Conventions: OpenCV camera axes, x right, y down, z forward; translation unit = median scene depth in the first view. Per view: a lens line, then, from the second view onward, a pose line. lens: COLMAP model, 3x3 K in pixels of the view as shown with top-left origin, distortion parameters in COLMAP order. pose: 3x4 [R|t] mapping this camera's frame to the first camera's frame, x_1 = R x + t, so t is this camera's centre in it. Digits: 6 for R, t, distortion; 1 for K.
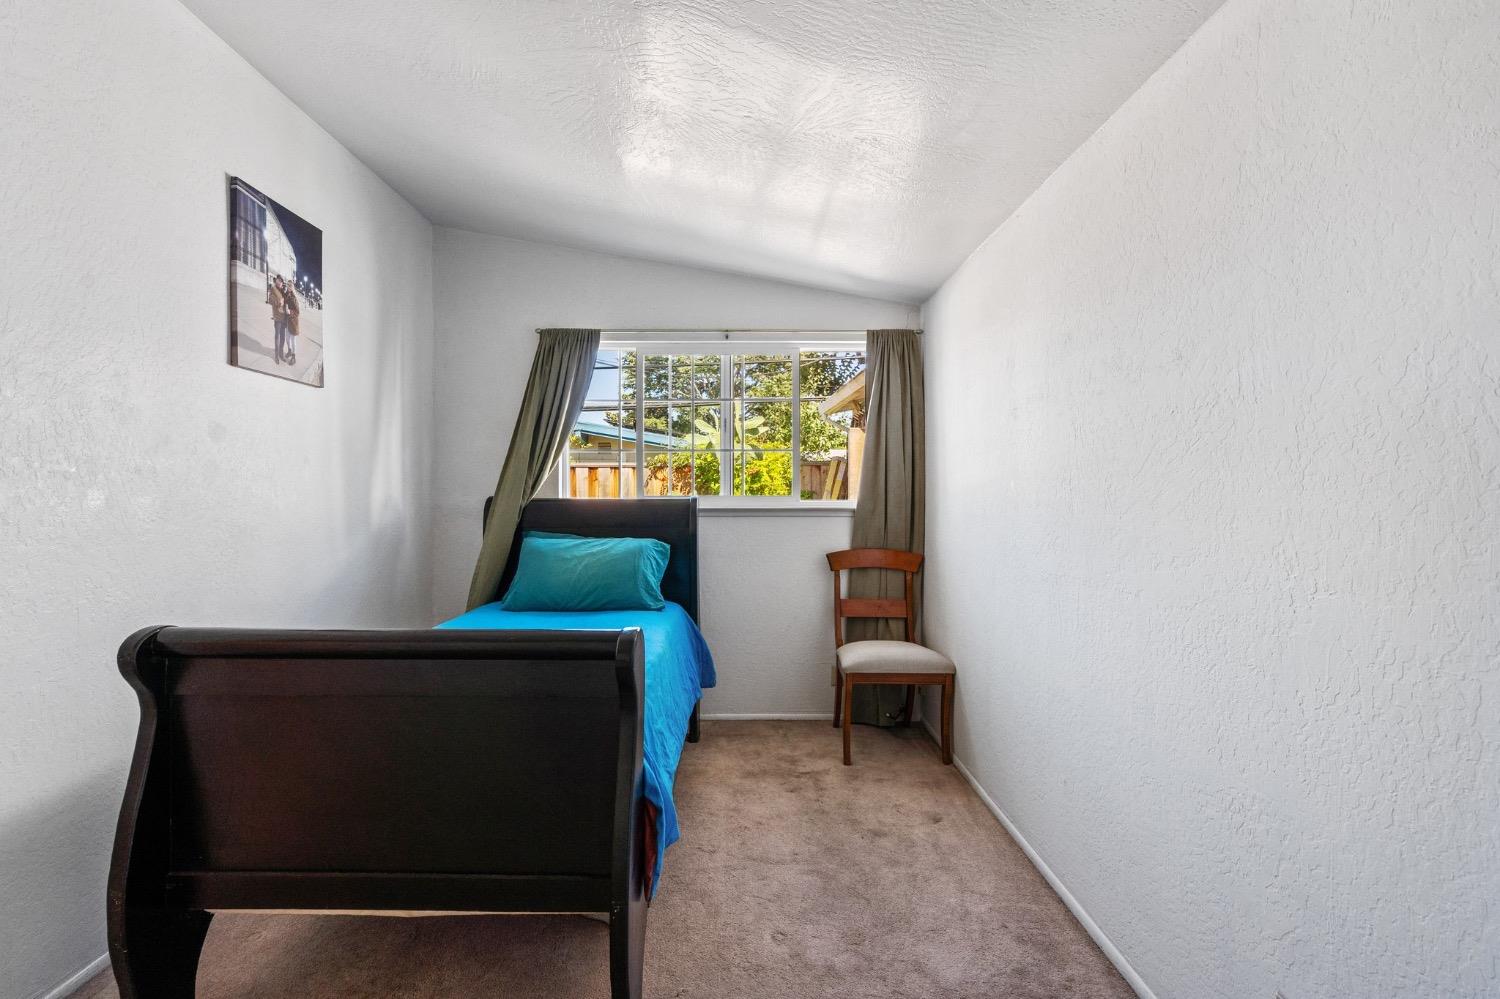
lens RADIAL K [[712.5, 0, 745.0], [0, 712.5, 492.7], [0, 0, 1]] dist [-0.005616, -0.000305]
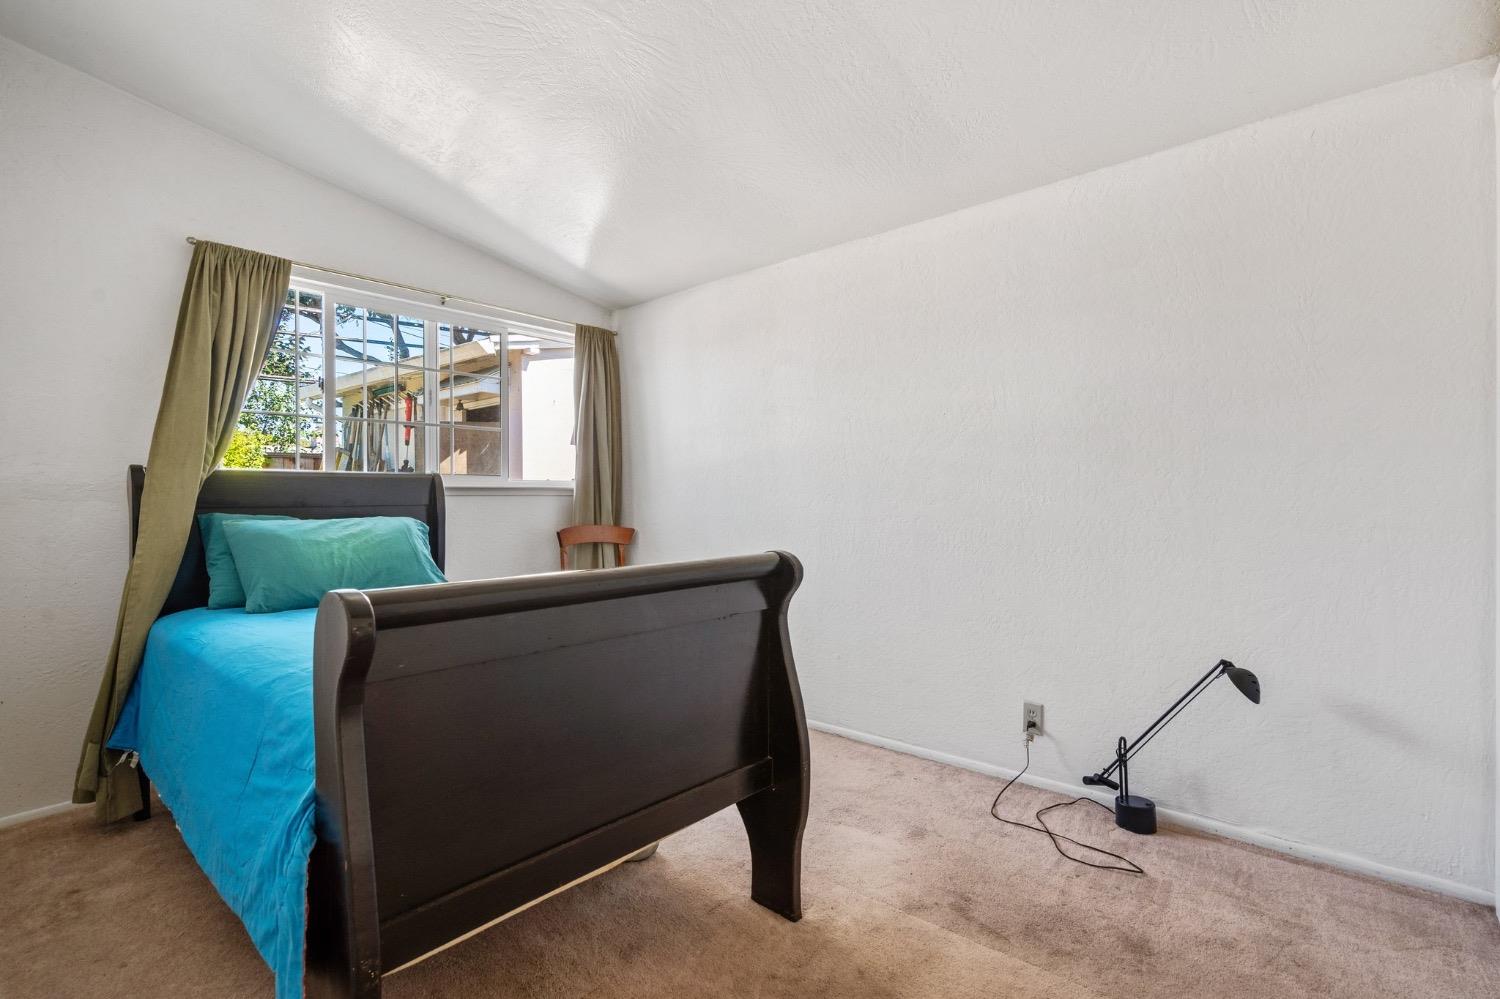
lens RADIAL K [[712.5, 0, 741.8], [0, 712.5, 502.1], [0, 0, 1]] dist [-0.005616, -0.000305]
pose [[0.646770, -0.006091, 0.762661, -0.506654], [0.009935, 0.999951, -0.000440, 0.047666], [-0.762621, 0.007862, 0.646798, 0.109913]]
